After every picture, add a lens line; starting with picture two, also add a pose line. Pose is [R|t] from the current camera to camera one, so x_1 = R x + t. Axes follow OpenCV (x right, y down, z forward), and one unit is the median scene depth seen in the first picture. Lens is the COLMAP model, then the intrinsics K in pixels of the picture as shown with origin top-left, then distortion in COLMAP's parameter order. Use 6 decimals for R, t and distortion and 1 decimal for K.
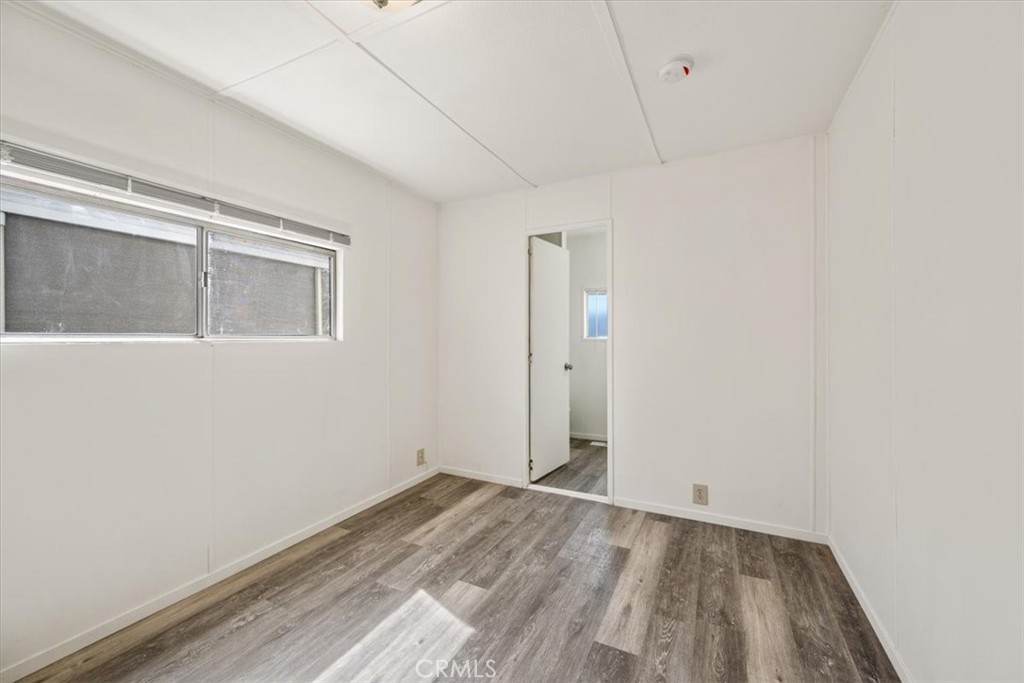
lens RADIAL K [[401.0, 0, 508.9], [0, 401.0, 338.1], [0, 0, 1]] dist [0.002718, -0.001462]
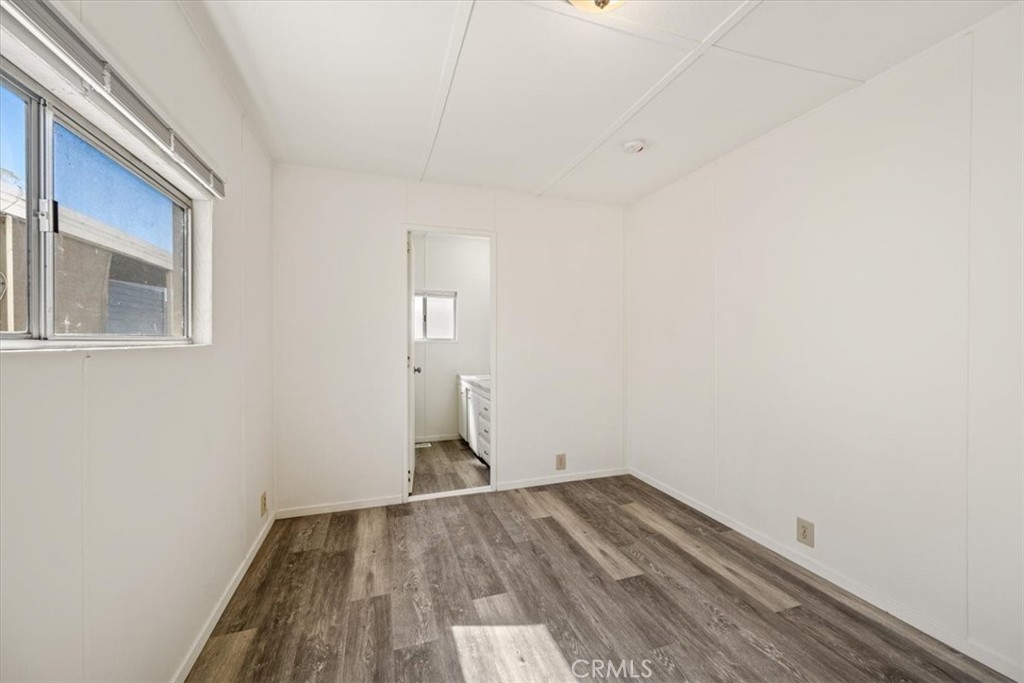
lens RADIAL K [[401.0, 0, 516.7], [0, 401.0, 341.7], [0, 0, 1]] dist [0.002718, -0.001462]
pose [[0.690673, -0.001041, 0.723167, -0.641772], [-0.001978, 0.999993, 0.003329, -0.001319], [-0.723165, -0.003730, 0.690665, 0.248396]]
